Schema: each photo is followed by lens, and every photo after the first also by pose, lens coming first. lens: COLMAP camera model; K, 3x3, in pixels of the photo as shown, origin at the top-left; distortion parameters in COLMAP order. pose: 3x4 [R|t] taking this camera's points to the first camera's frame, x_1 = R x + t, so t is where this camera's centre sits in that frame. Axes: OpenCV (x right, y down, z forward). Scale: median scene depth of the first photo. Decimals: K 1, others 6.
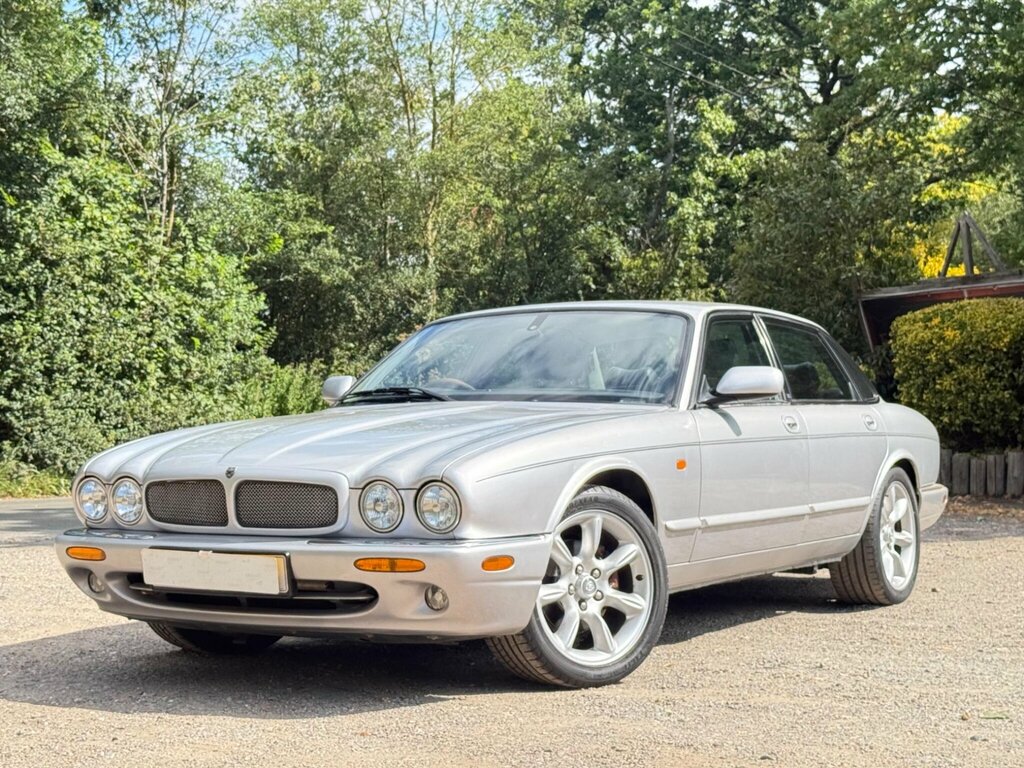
lens RADIAL K [[1797.5, 0, 518.0], [0, 1797.5, 392.3], [0, 0, 1]] dist [0.078529, 0.000000]
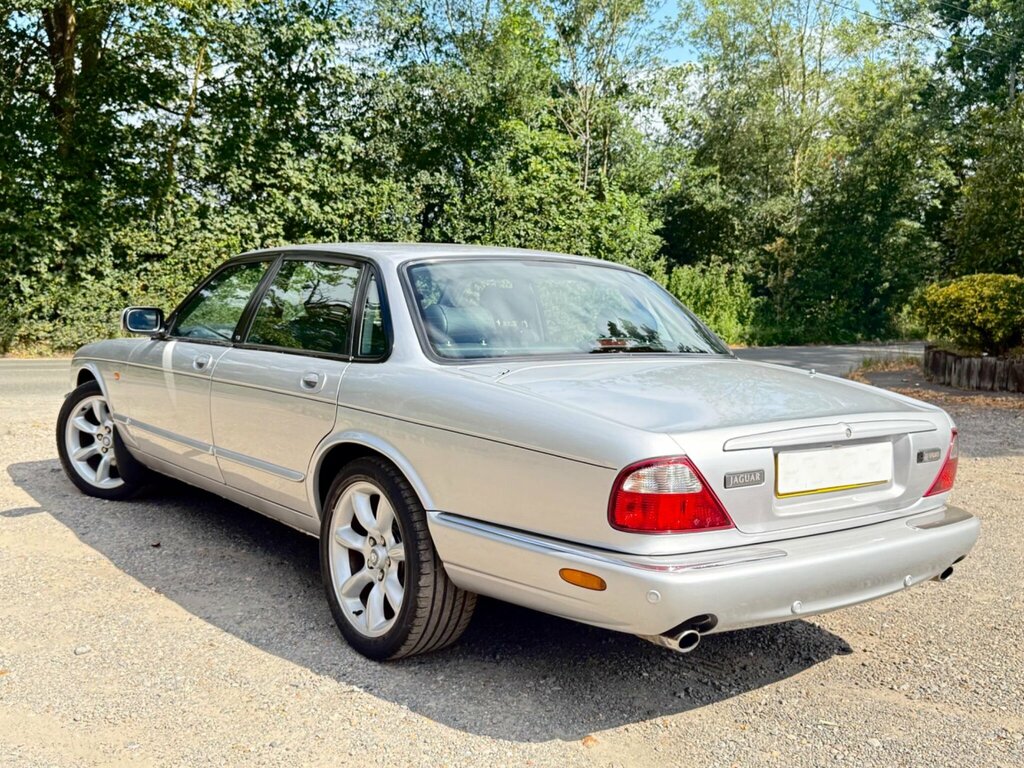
lens RADIAL K [[1031.7, 0, 521.2], [0, 1031.7, 412.4], [0, 0, 1]] dist [0.066545, 0.000000]
pose [[0.918128, 0.062031, -0.391399, 0.118073], [-0.009077, 0.990706, 0.135720, -0.012630], [0.396180, -0.121055, 0.910158, 0.167280]]
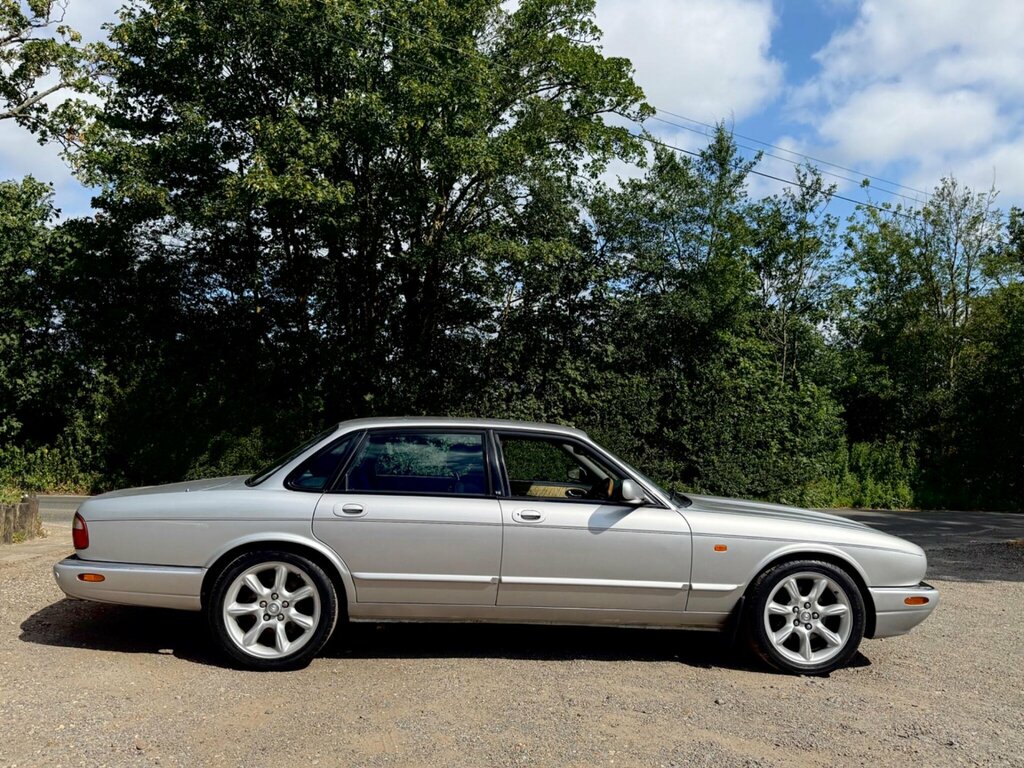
lens RADIAL K [[812.6, 0, 512.8], [0, 812.6, 393.6], [0, 0, 1]] dist [0.101030, -0.146307]
pose [[0.828475, -0.009308, -0.559949, 0.065659], [-0.025319, 0.998217, -0.054055, -0.012479], [0.559454, 0.058961, 0.826762, 0.101239]]
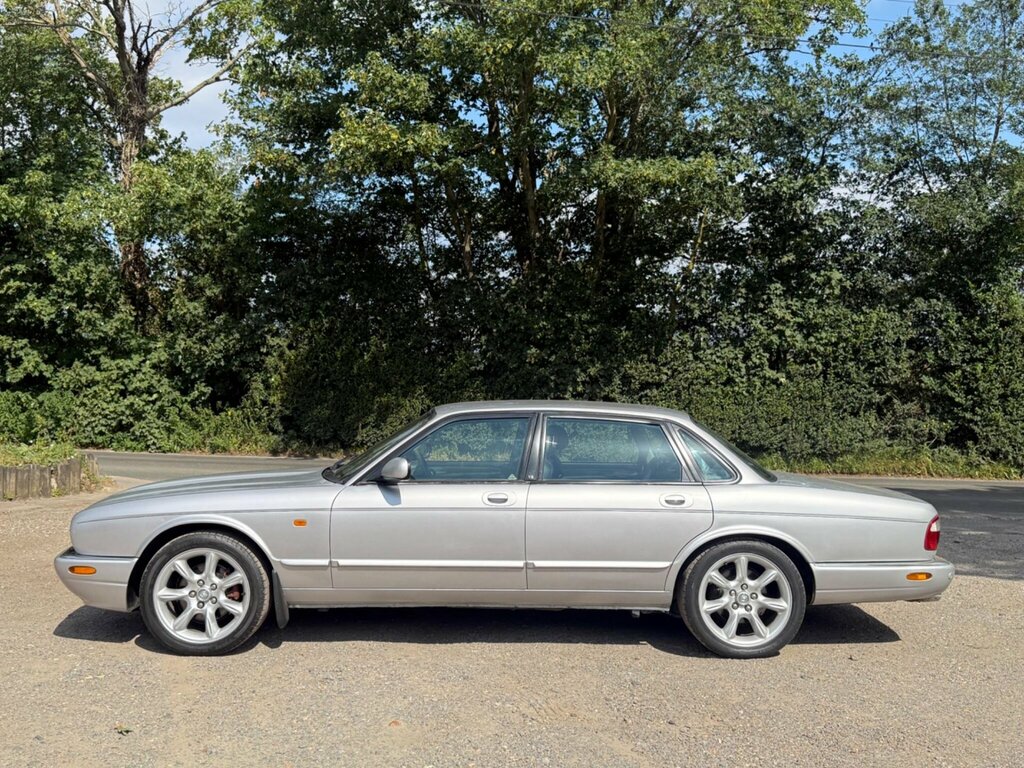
lens RADIAL K [[1029.3, 0, 515.8], [0, 1029.3, 398.9], [0, 0, 1]] dist [0.093126, 0.000000]
pose [[0.529775, 0.017269, -0.847963, 0.258195], [-0.004242, 0.999834, 0.017711, -0.022476], [0.848128, -0.005786, 0.529760, 0.193742]]
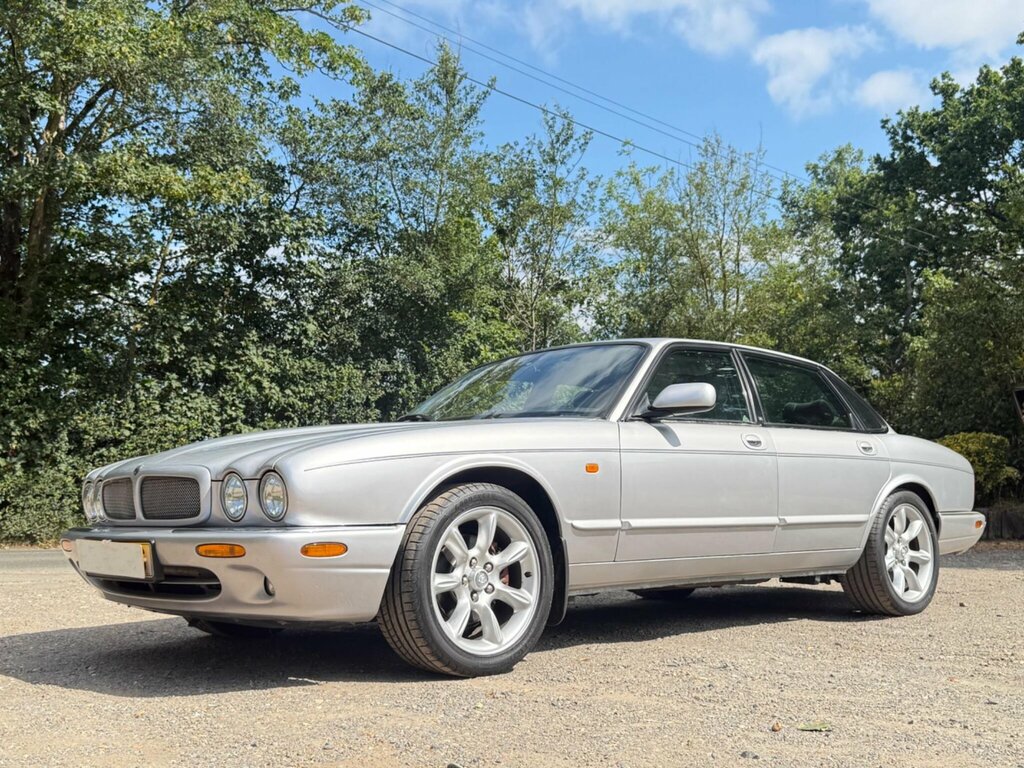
lens RADIAL K [[1104.0, 0, 515.5], [0, 1104.0, 385.3], [0, 0, 1]] dist [0.103246, 0.000000]
pose [[0.957069, -0.033529, -0.287914, 0.066916], [0.007694, 0.995876, -0.090399, 0.013984], [0.289758, 0.084303, 0.953380, 0.098001]]
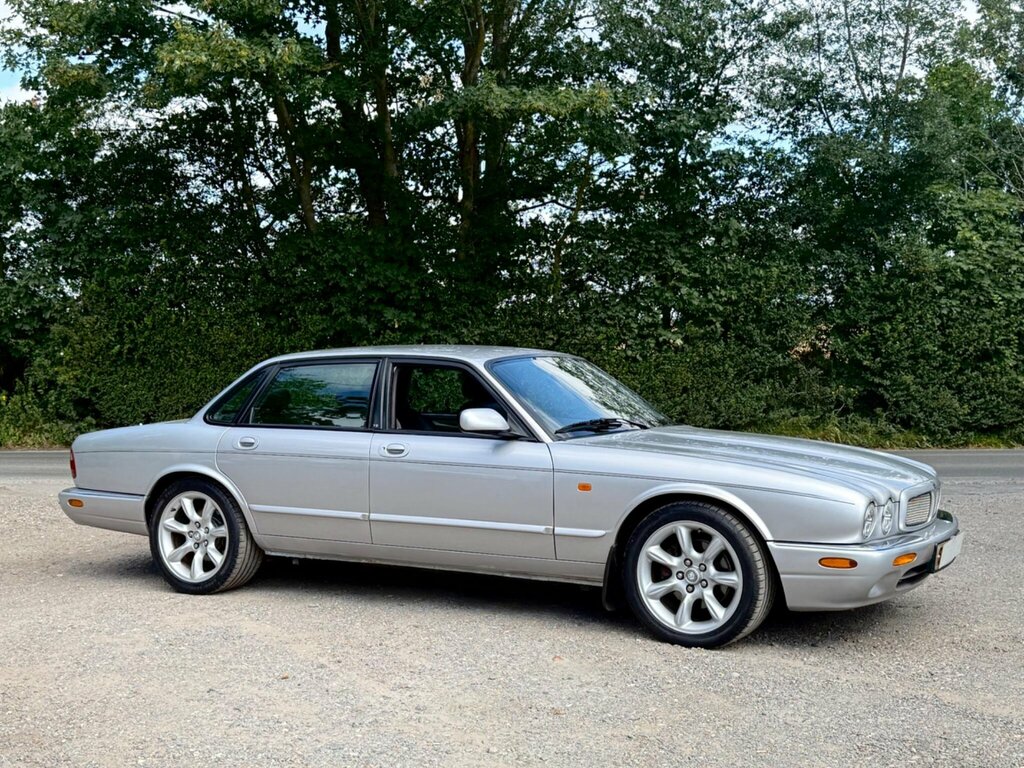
lens RADIAL K [[1283.2, 0, 508.2], [0, 1283.2, 394.0], [0, 0, 1]] dist [0.114301, 0.000000]
pose [[0.676294, 0.009937, -0.736564, 0.251403], [0.013608, 0.999570, 0.025979, -0.013406], [0.736506, -0.027593, 0.675868, 0.109236]]
